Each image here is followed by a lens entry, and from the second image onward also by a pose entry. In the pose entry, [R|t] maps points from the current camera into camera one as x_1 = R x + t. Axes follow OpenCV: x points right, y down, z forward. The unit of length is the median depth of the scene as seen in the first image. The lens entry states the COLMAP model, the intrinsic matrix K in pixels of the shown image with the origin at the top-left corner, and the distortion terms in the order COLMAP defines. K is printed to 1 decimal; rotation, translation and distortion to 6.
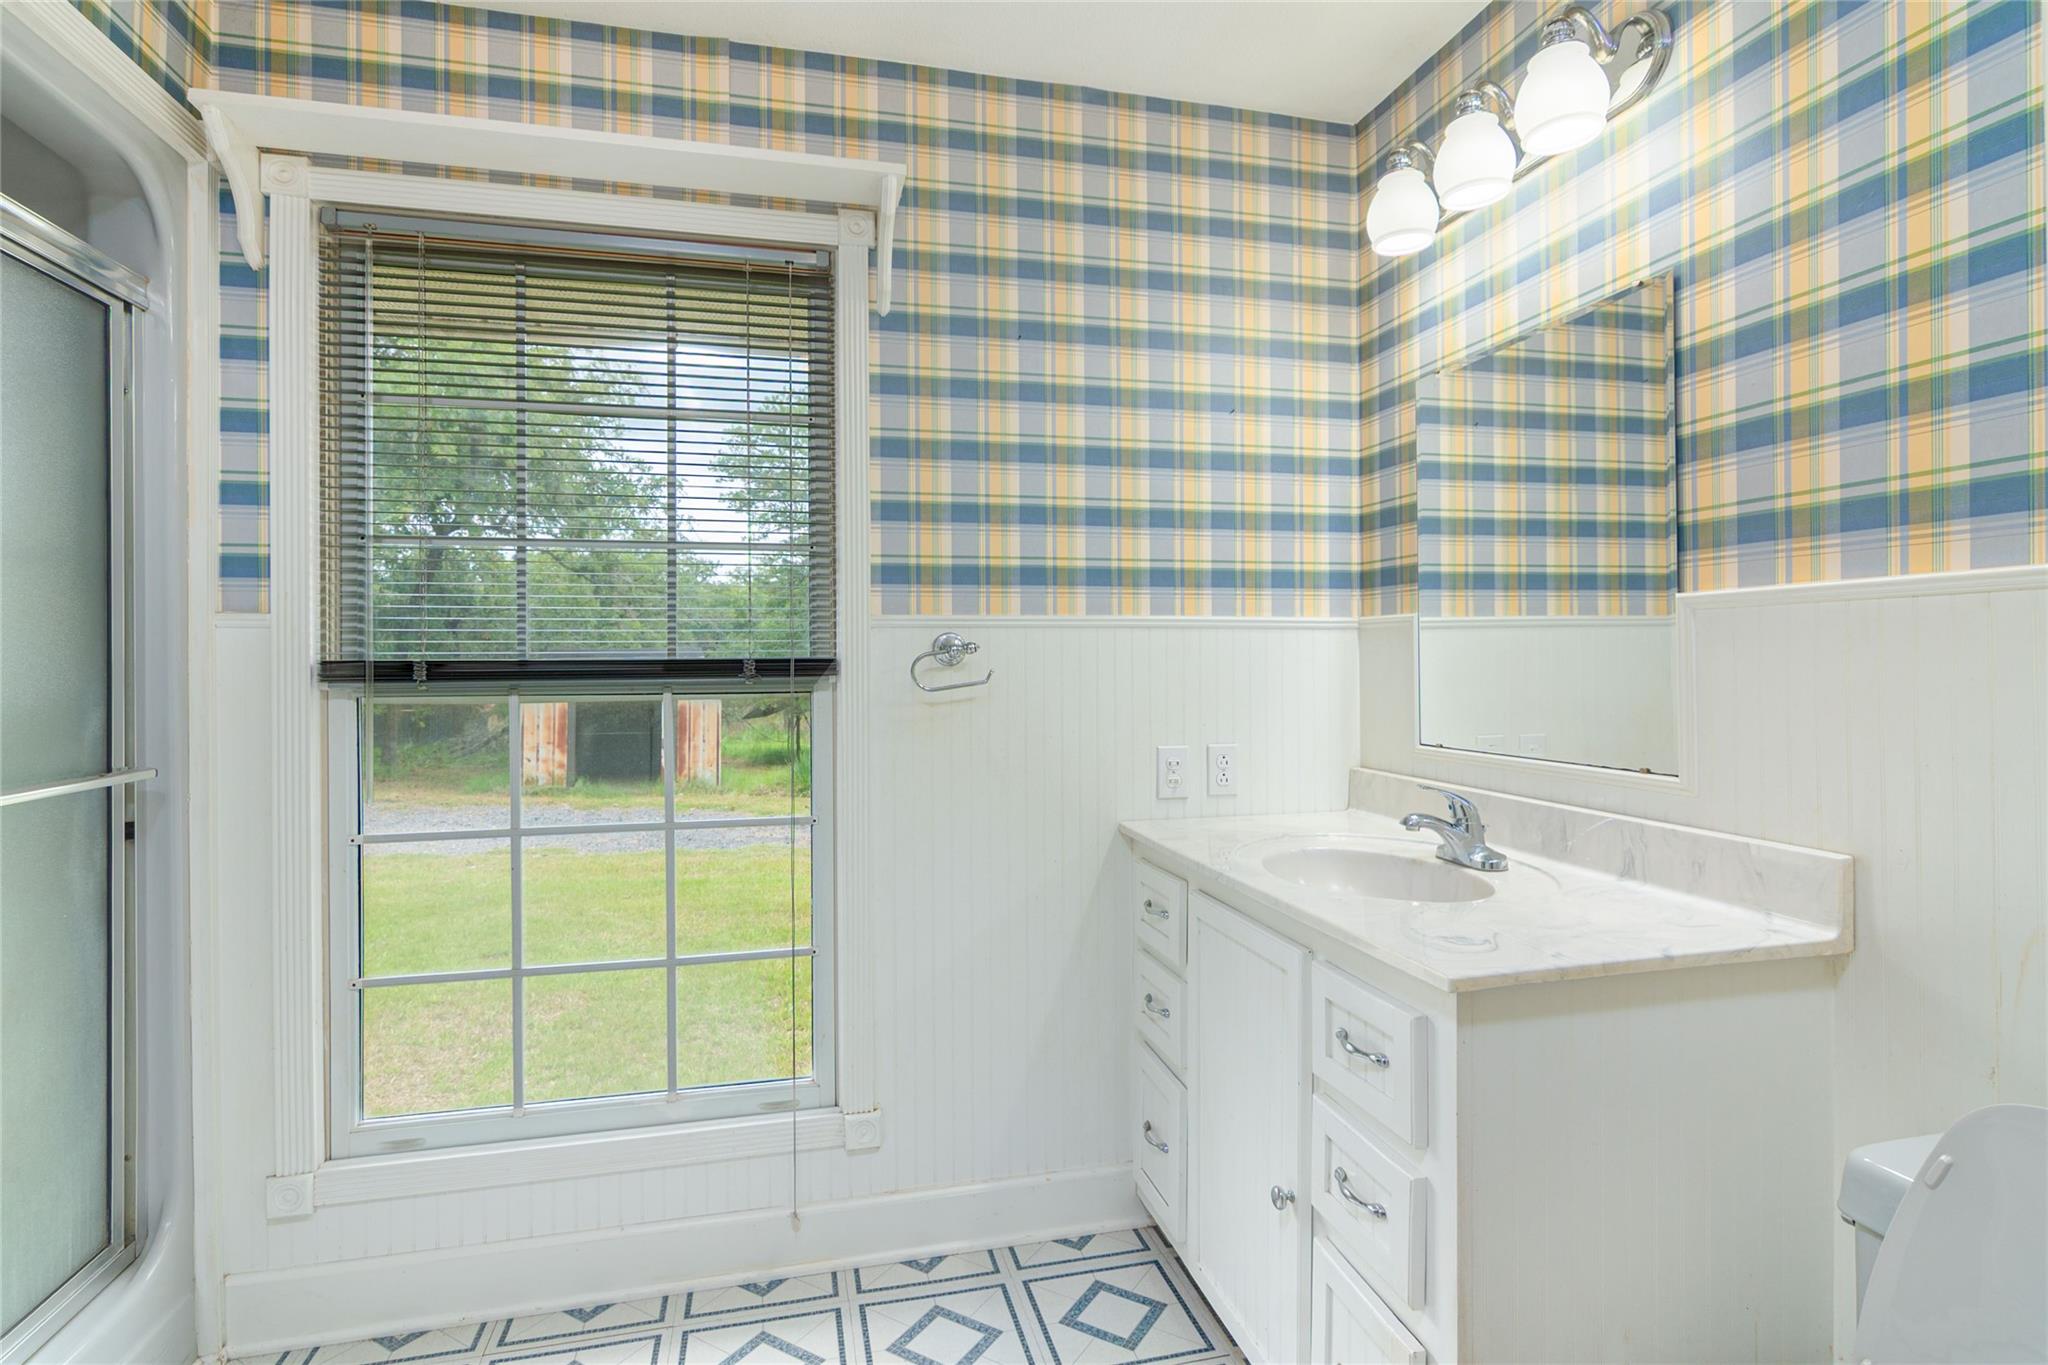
lens RADIAL K [[998.9, 0, 1048.1], [0, 998.9, 651.4], [0, 0, 1]] dist [-0.000801, -0.000774]
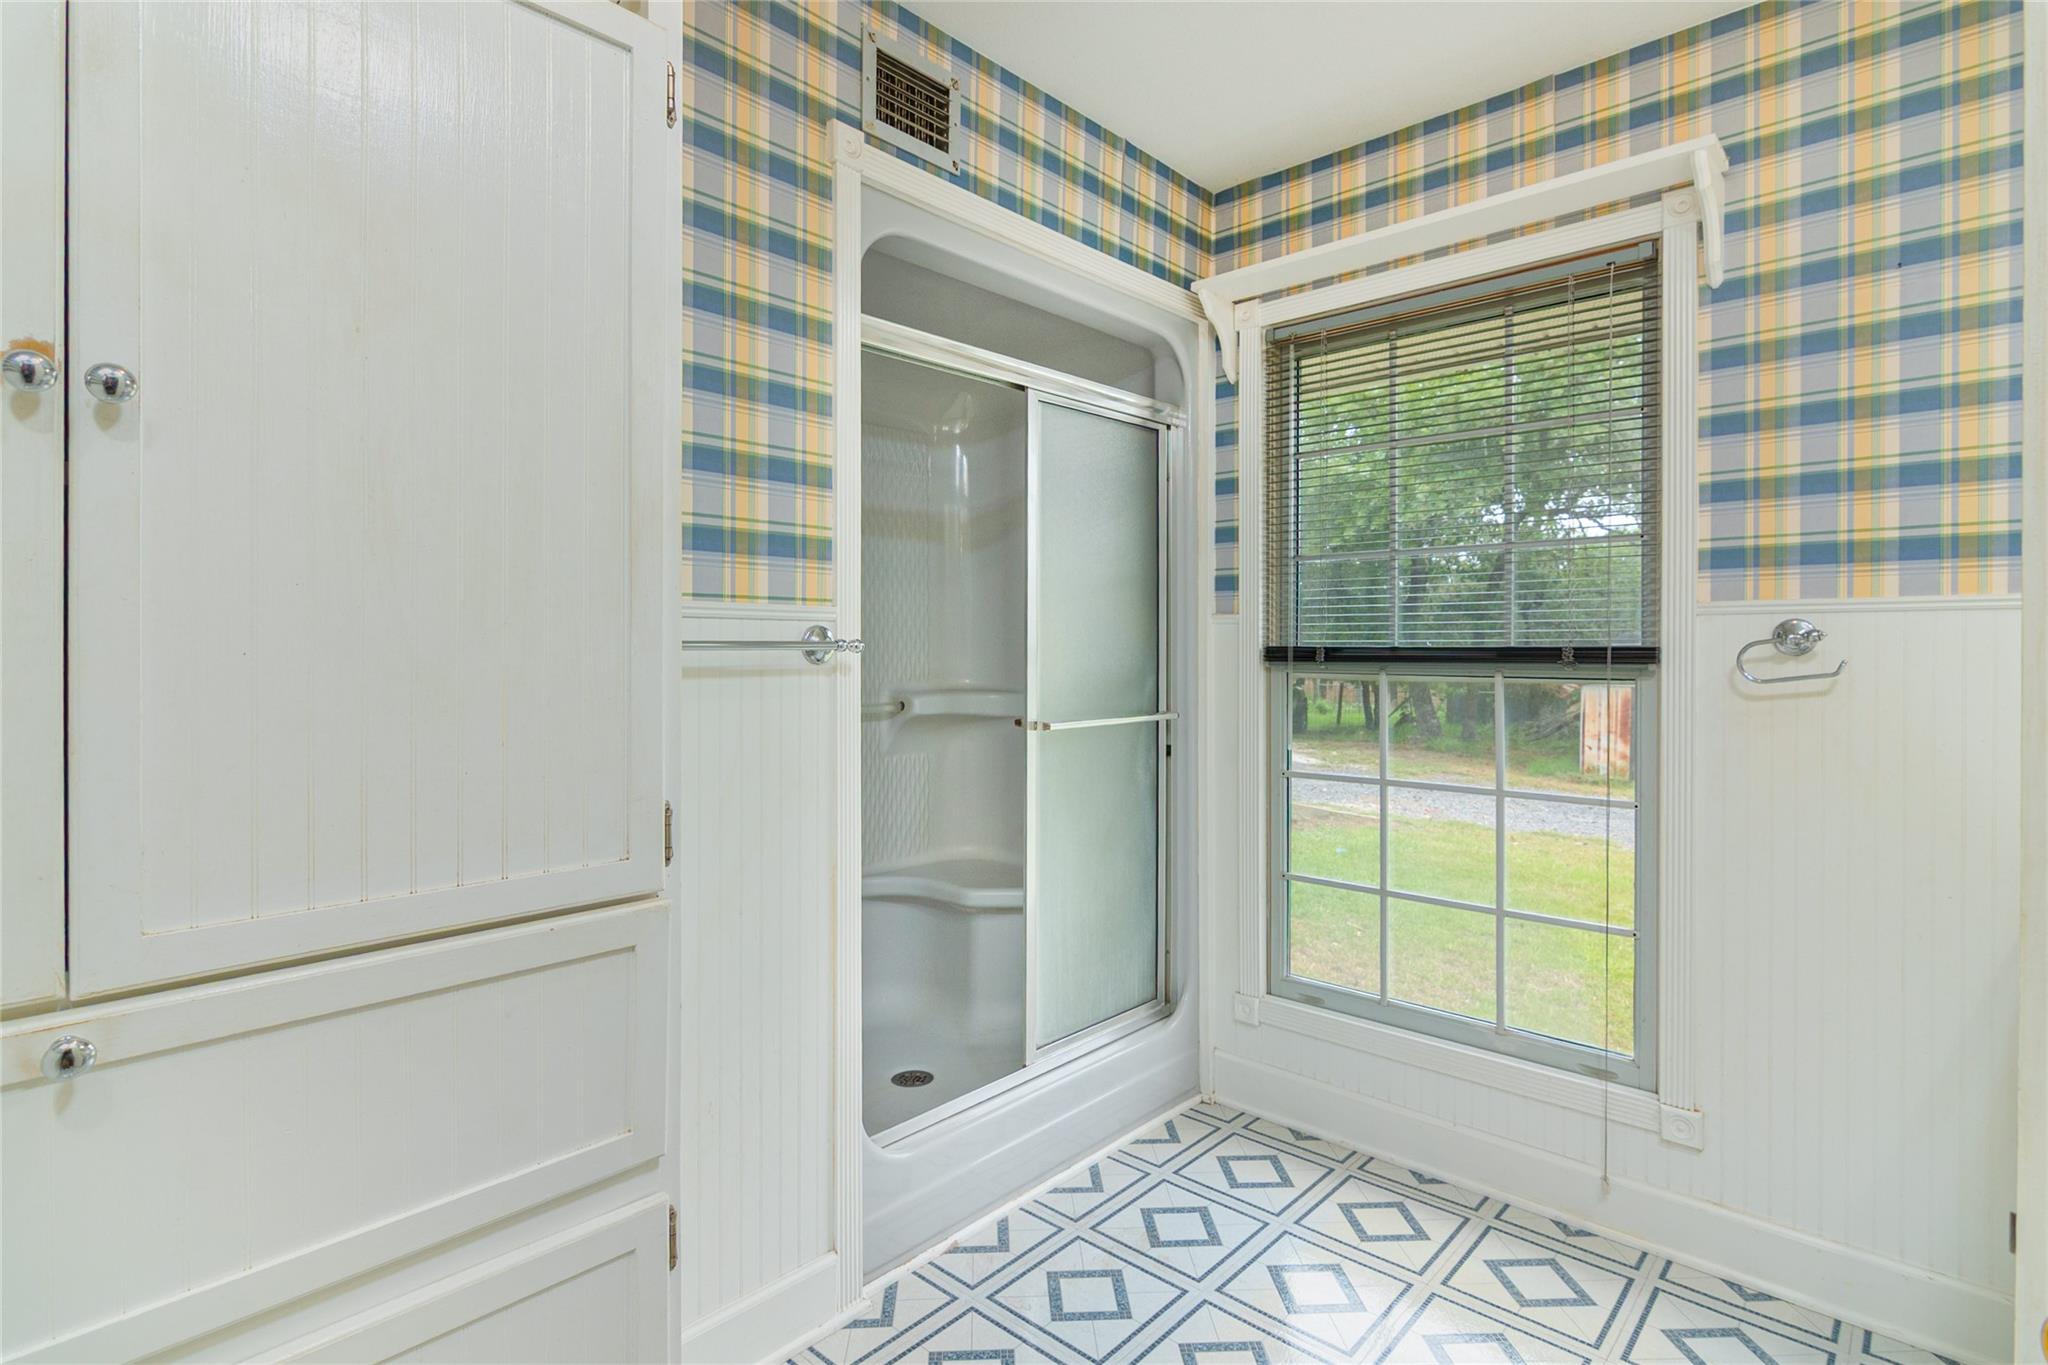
lens RADIAL K [[998.9, 0, 1048.1], [0, 998.9, 651.4], [0, 0, 1]] dist [-0.000801, -0.000774]
pose [[0.563412, 0.008704, -0.826130, 0.277735], [-0.000500, 0.999948, 0.010195, 0.001990], [0.826176, -0.005331, 0.563387, -0.068478]]
